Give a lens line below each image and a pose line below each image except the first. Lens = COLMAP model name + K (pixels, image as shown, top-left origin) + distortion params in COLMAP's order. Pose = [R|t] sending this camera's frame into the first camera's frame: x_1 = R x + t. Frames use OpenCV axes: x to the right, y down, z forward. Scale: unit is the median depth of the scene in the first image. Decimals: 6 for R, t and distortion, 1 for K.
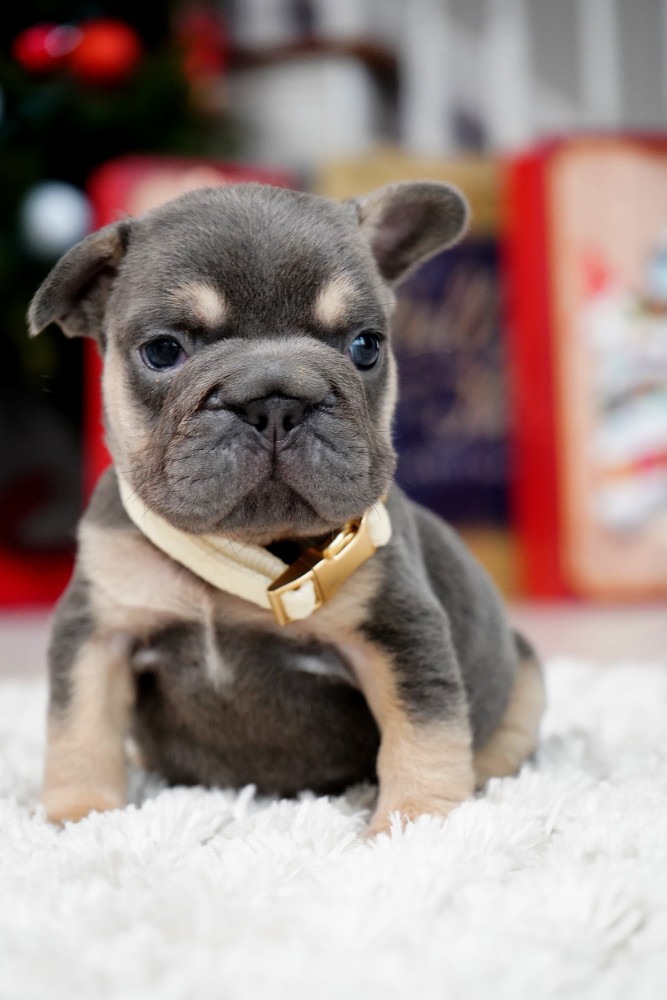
lens RADIAL K [[2030.9, 0, 333.5], [0, 2030.9, 500.0], [0, 0, 1]] dist [0.029680, 0.100669]
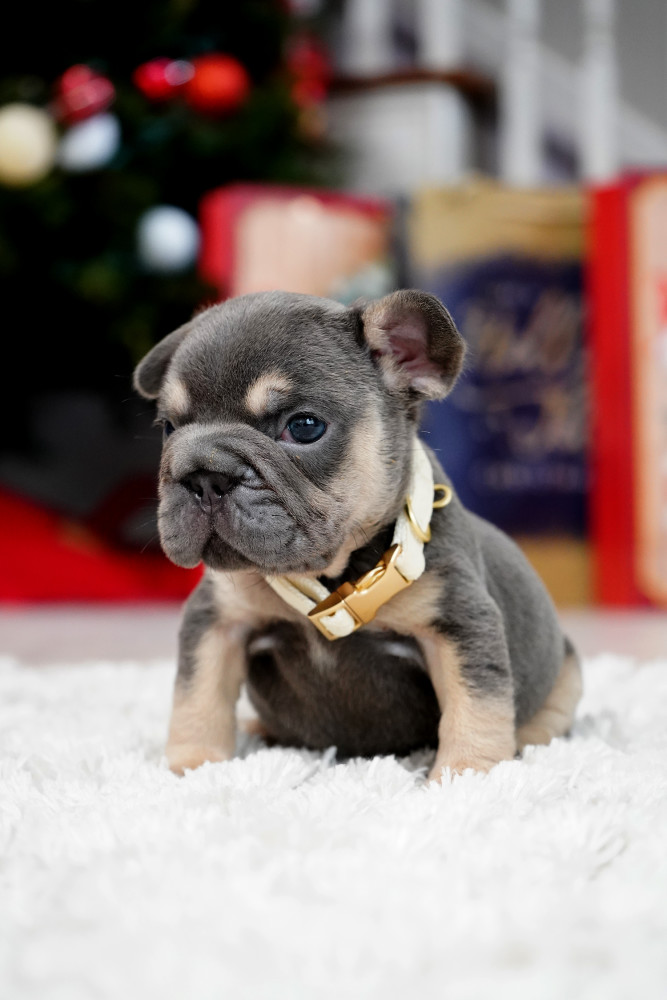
lens RADIAL K [[2036.7, 0, 347.3], [0, 2036.7, 501.7], [0, 0, 1]] dist [0.022162, 0.250942]
pose [[0.998932, 0.022443, -0.040394, 0.015013], [-0.022412, 0.999748, 0.001219, -0.010353], [0.040411, -0.000312, 0.999183, -0.243149]]
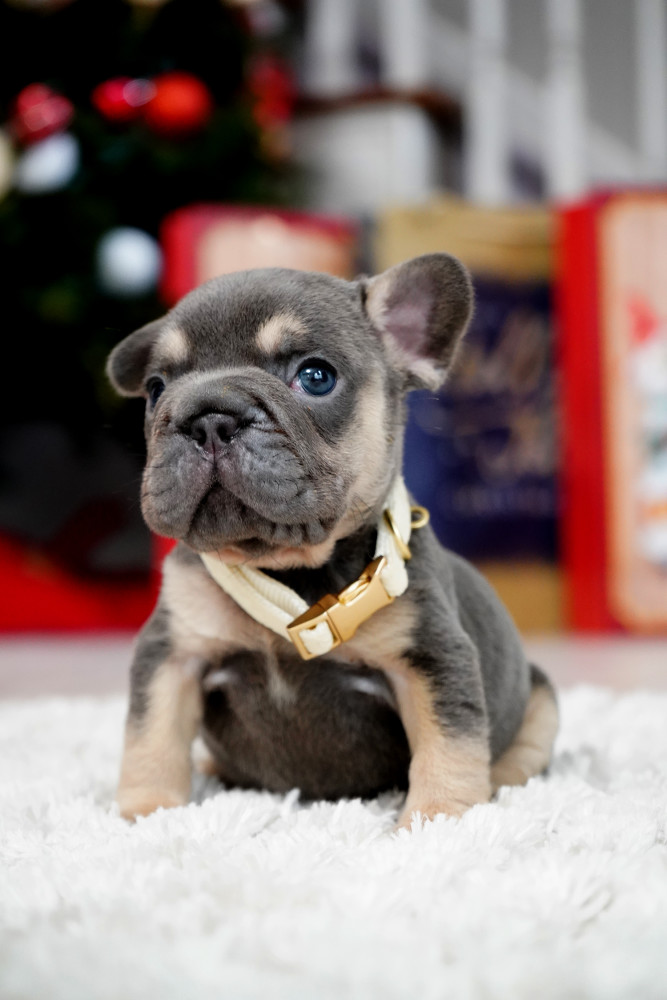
lens RADIAL K [[2036.7, 0, 347.3], [0, 2036.7, 501.7], [0, 0, 1]] dist [0.022162, 0.250942]
pose [[0.999574, 0.014786, -0.025161, 0.015910], [-0.015088, 0.999816, -0.011840, -0.010362], [0.024981, 0.012214, 0.999613, -0.166415]]
